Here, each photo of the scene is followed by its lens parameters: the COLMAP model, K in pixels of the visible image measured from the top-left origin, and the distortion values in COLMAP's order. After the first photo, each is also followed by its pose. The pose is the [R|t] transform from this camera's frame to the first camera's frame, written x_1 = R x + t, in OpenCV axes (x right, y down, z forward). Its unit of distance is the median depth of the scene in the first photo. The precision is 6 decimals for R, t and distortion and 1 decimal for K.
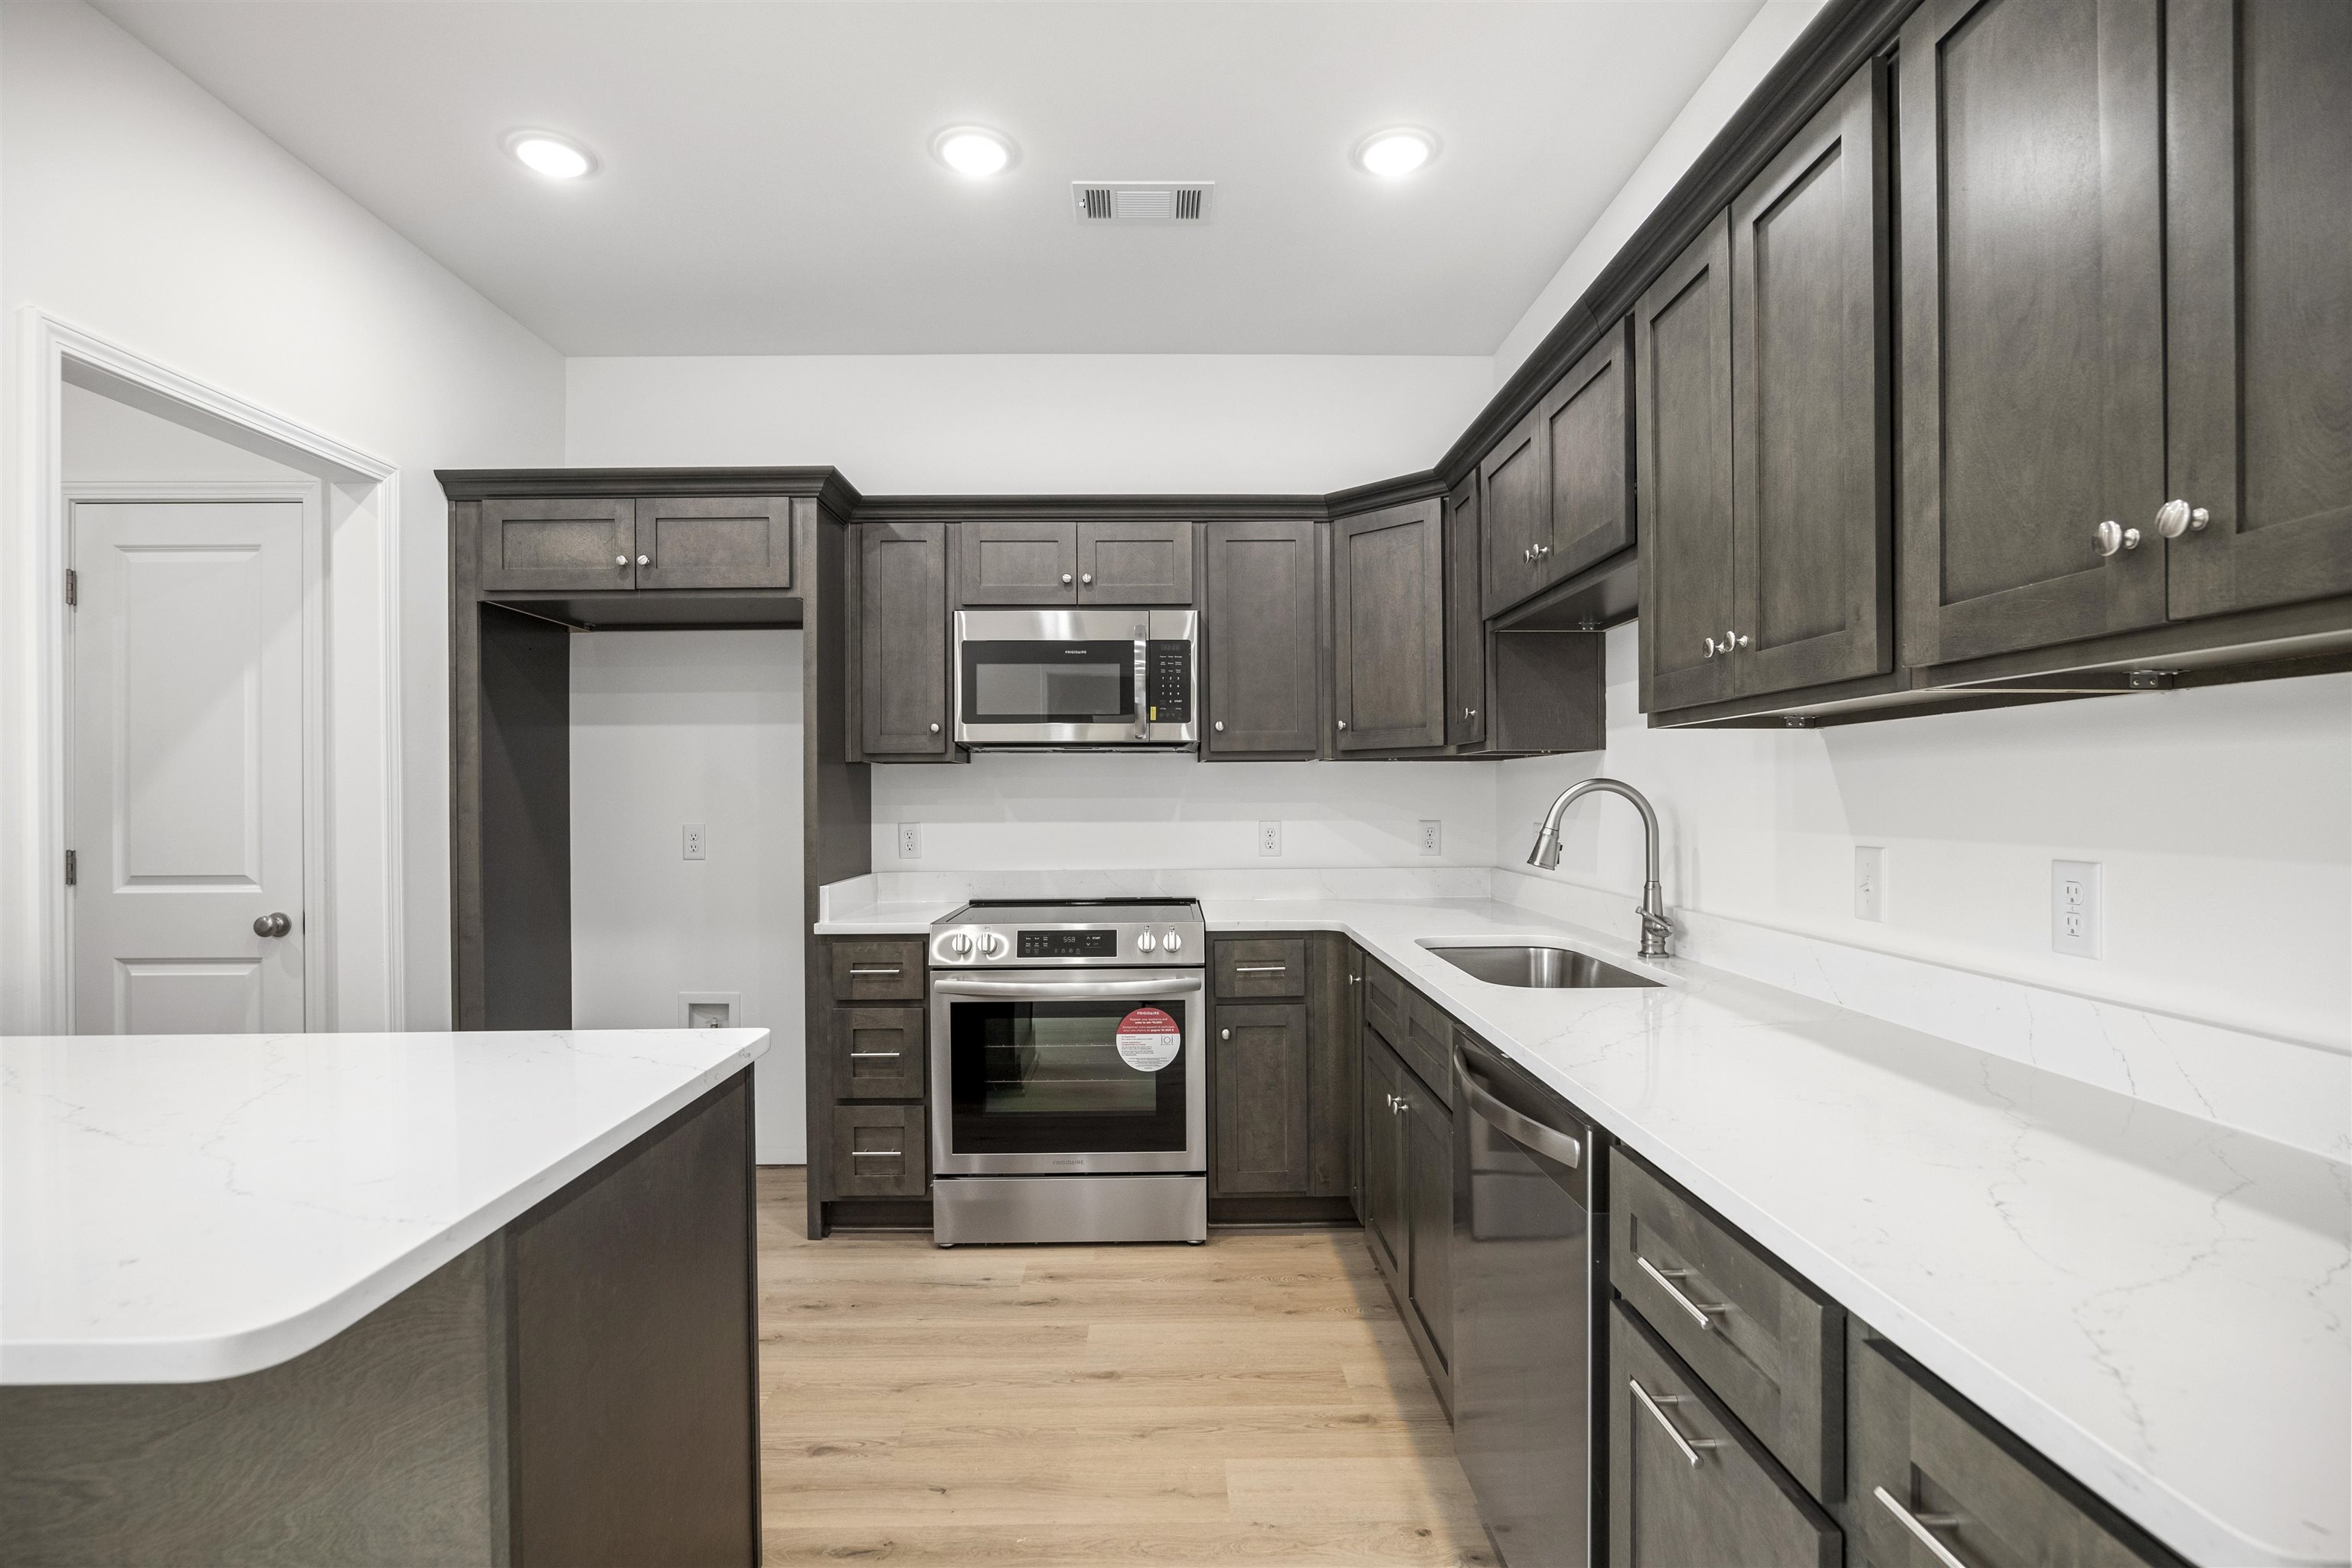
lens RADIAL K [[1100.9, 0, 1179.1], [0, 1100.9, 801.3], [0, 0, 1]] dist [-0.019678, 0.000166]
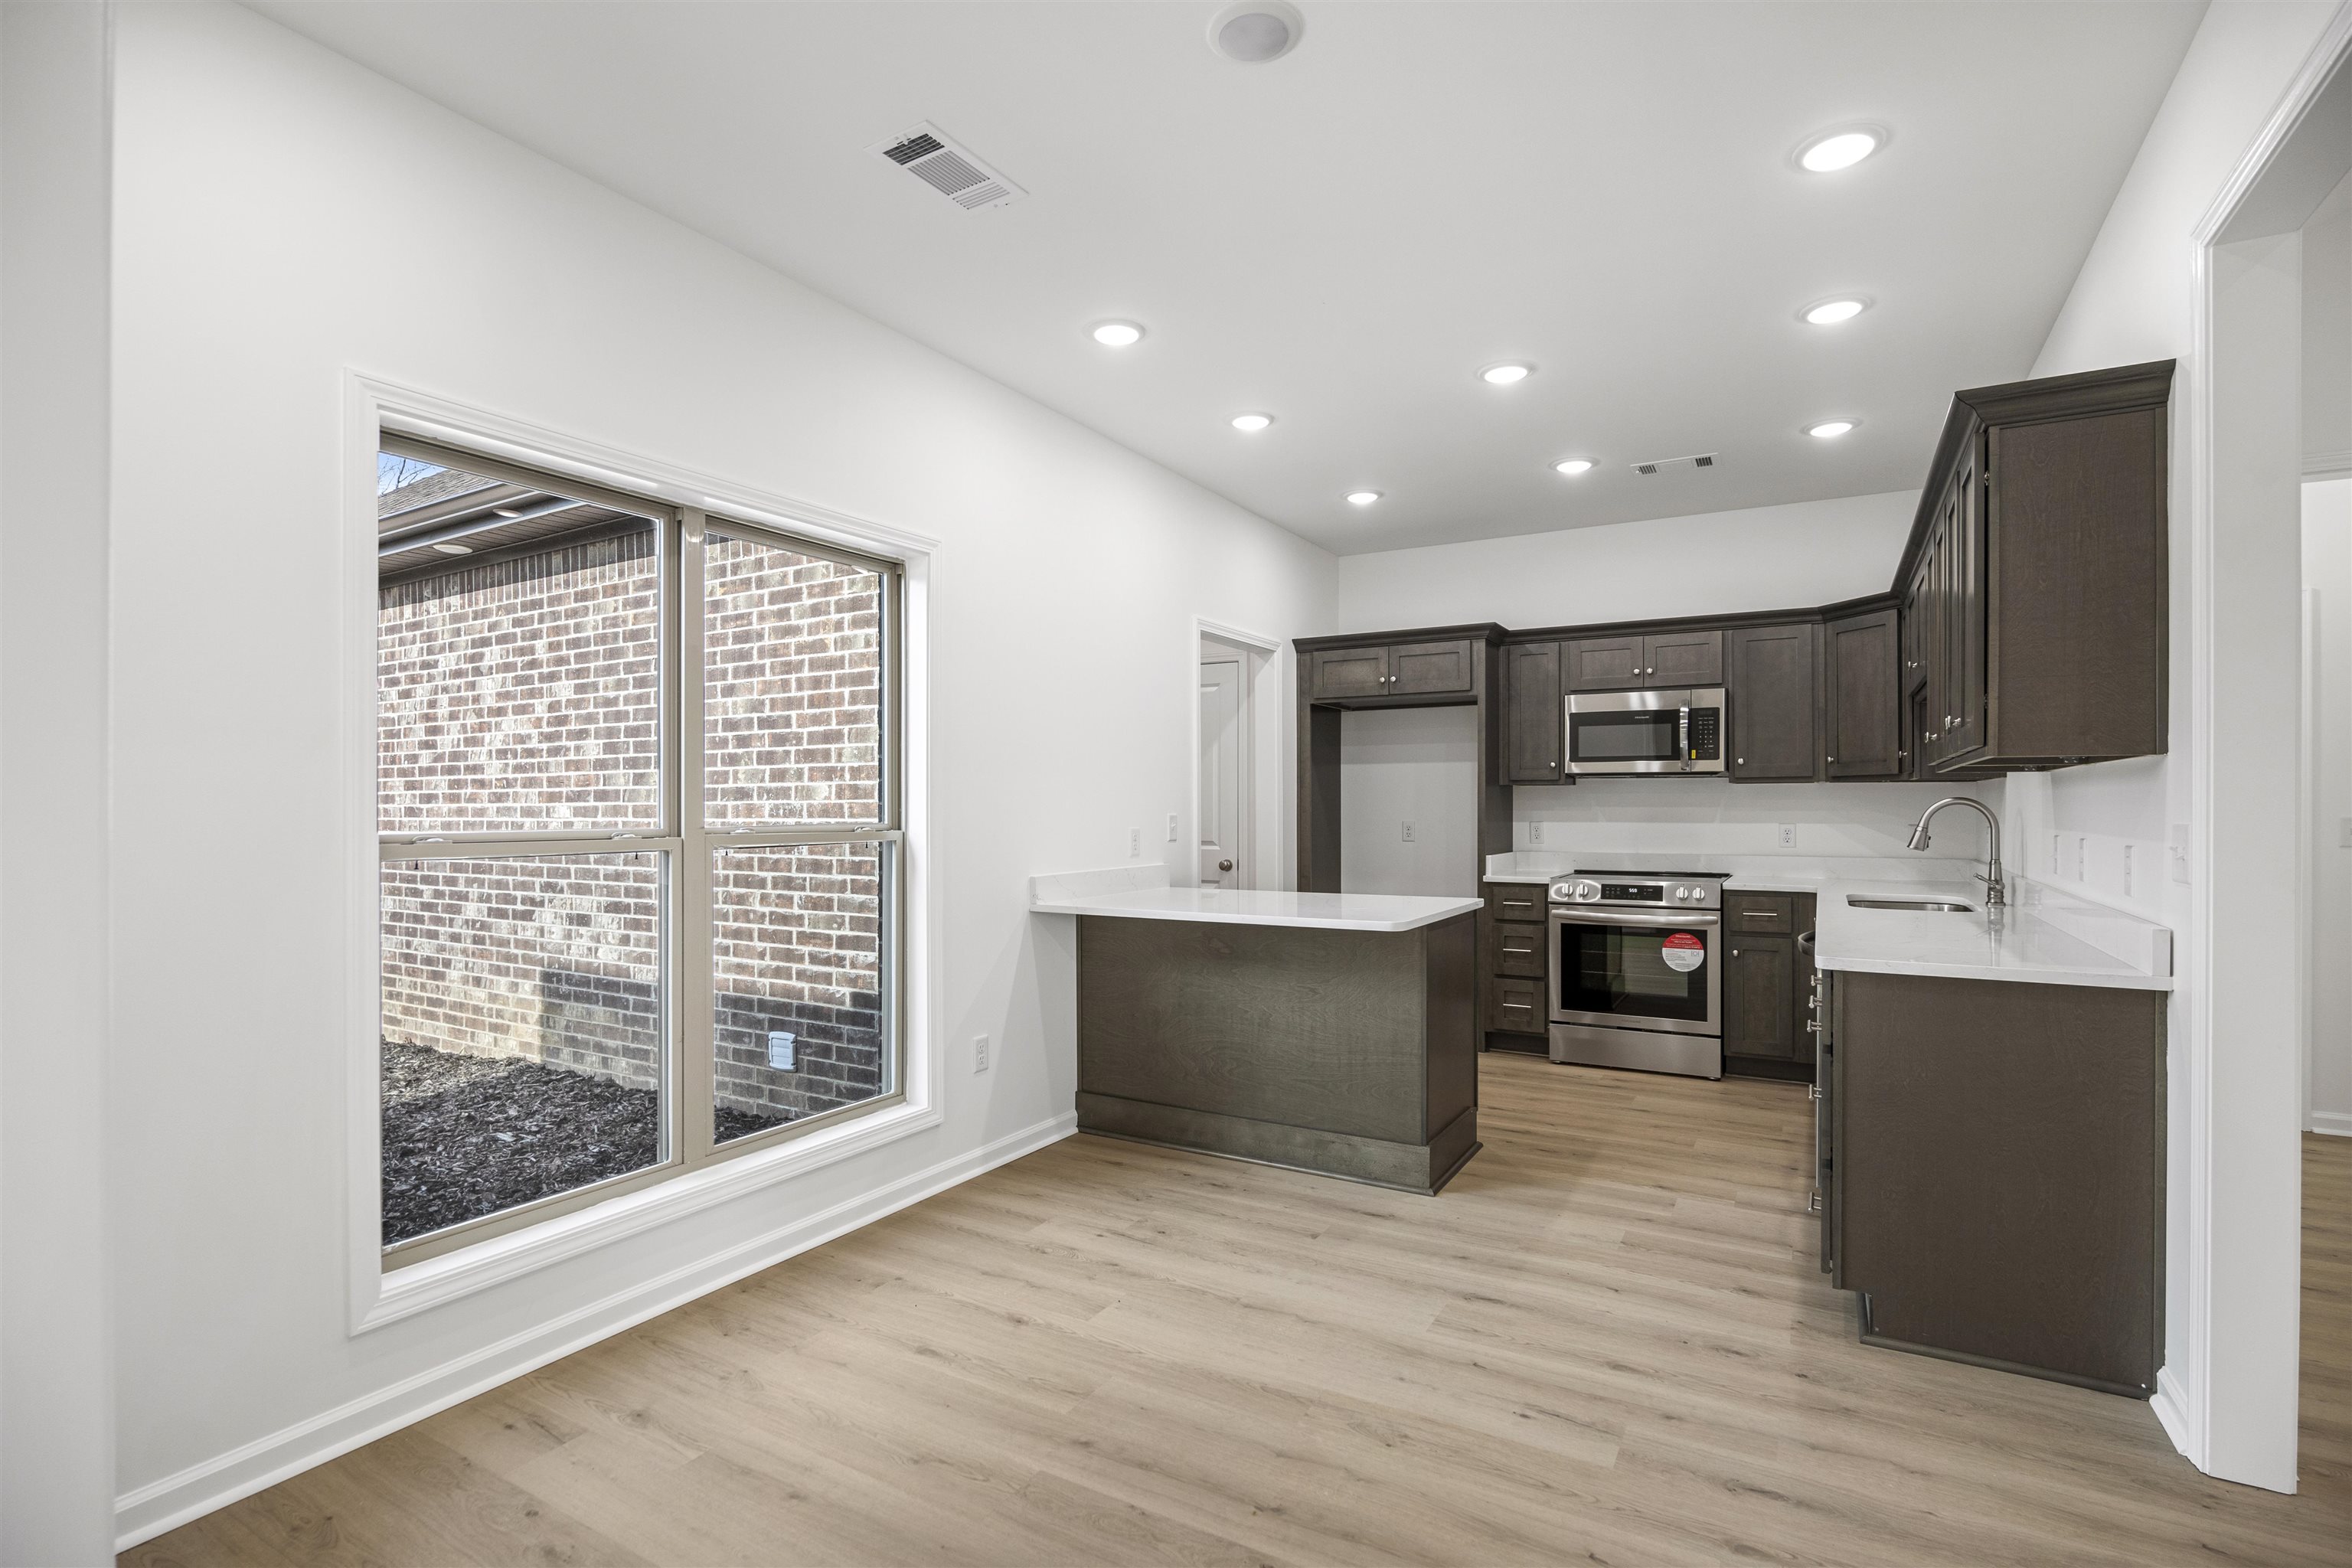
lens RADIAL K [[1100.9, 0, 1179.1], [0, 1100.9, 801.3], [0, 0, 1]] dist [-0.019678, 0.000166]
pose [[0.853678, 0.003573, -0.520790, 0.179882], [-0.007272, 0.999961, -0.005060, 0.001773], [0.520751, 0.008107, 0.853670, -0.796769]]
